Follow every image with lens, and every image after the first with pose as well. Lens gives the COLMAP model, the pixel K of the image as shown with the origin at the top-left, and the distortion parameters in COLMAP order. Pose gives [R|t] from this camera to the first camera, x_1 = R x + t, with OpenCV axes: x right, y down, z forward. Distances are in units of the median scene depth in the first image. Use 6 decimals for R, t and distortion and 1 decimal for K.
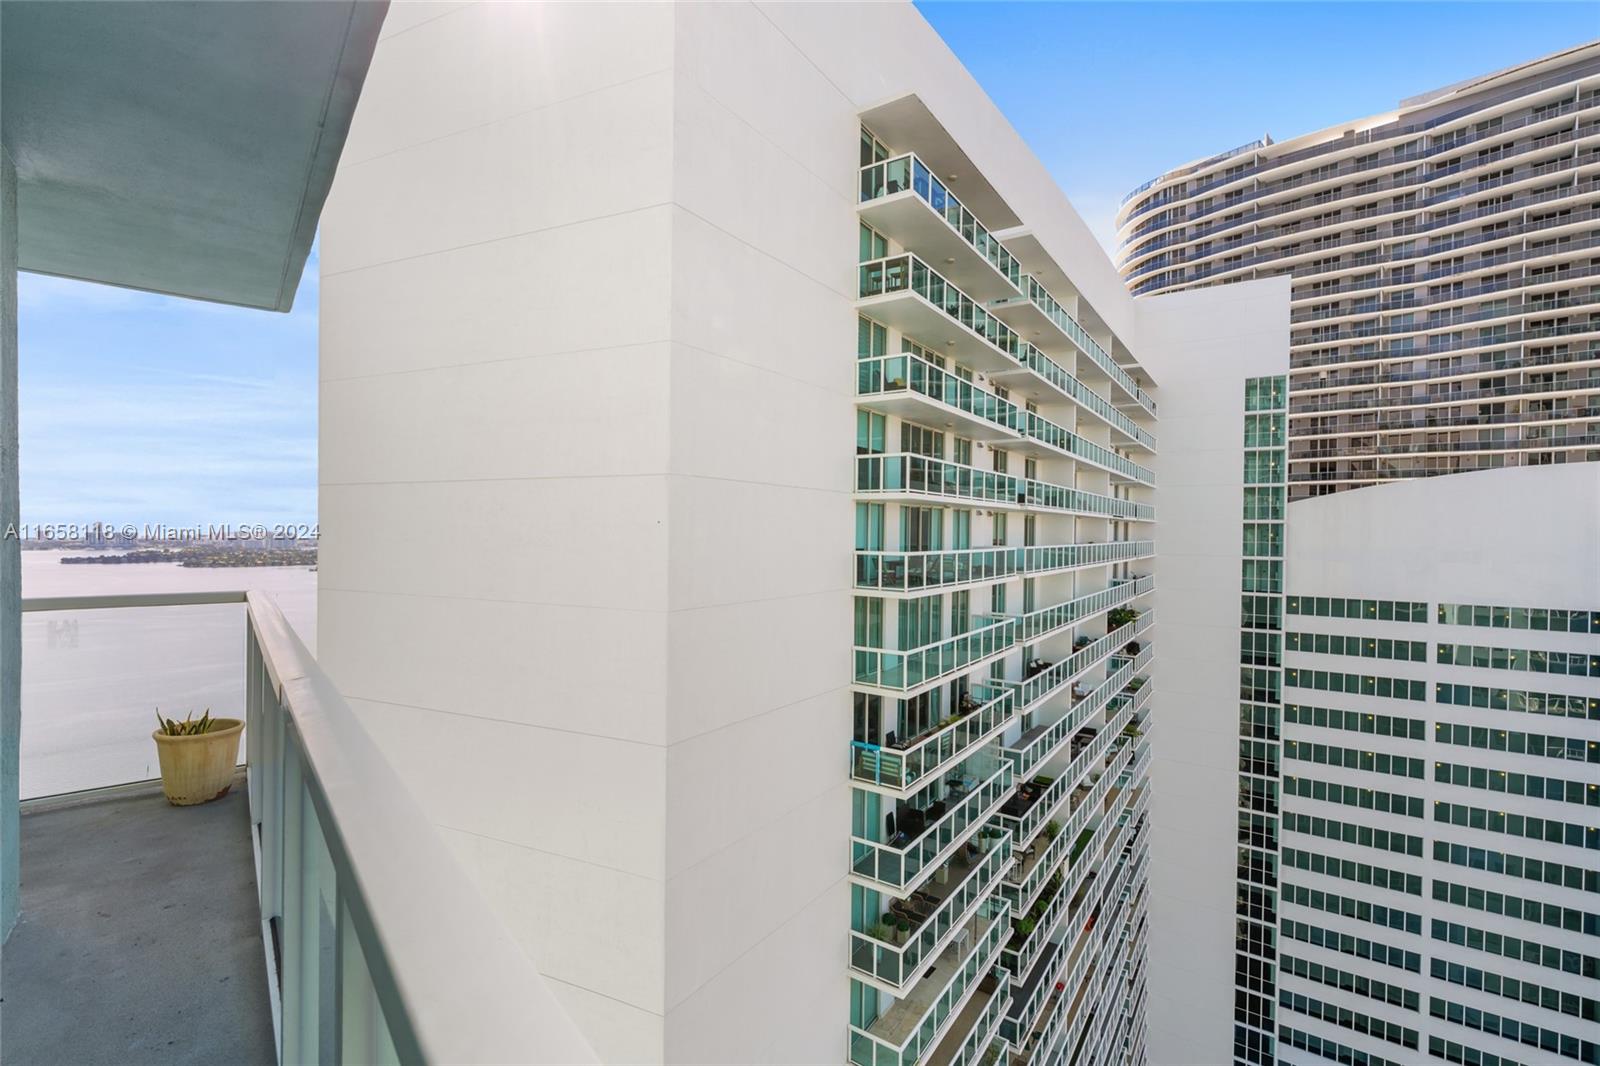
lens RADIAL K [[709.7, 0, 814.8], [0, 709.7, 532.1], [0, 0, 1]] dist [-0.004308, 0.001243]
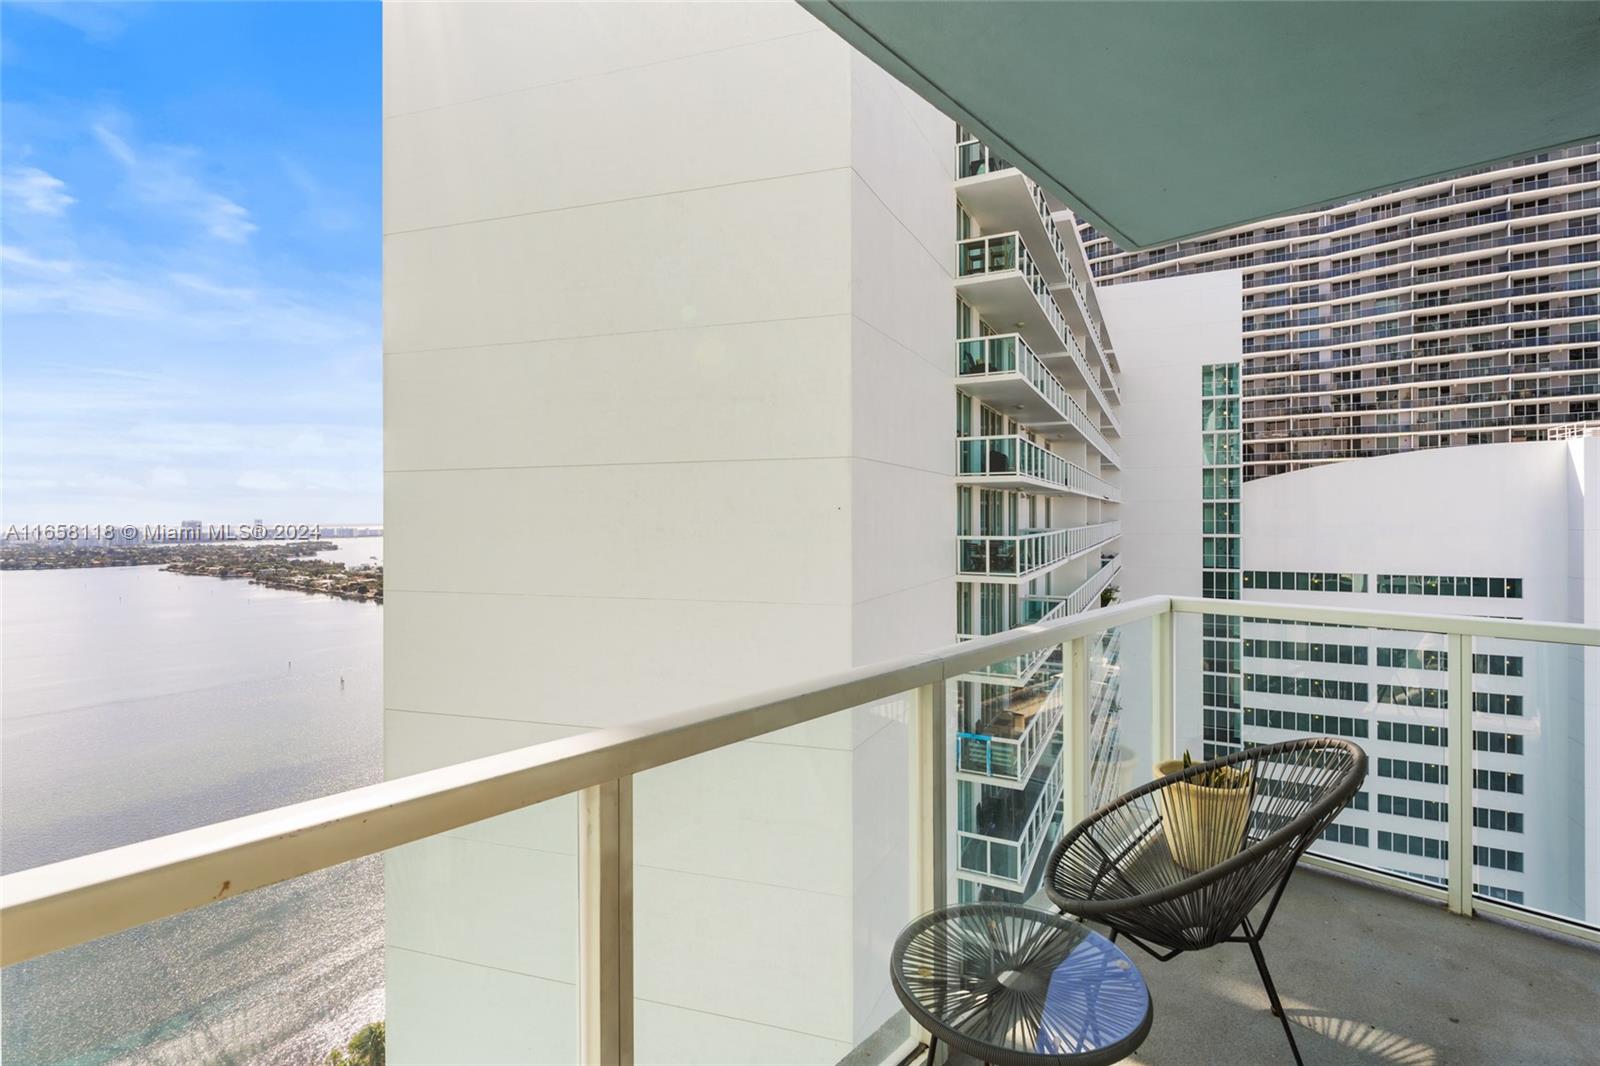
lens RADIAL K [[709.7, 0, 804.3], [0, 709.7, 510.4], [0, 0, 1]] dist [-0.004308, 0.001243]
pose [[0.993240, -0.014820, 0.115131, -0.104641], [0.015953, 0.999833, -0.008926, -0.001213], [-0.114979, 0.010702, 0.993310, 0.023146]]
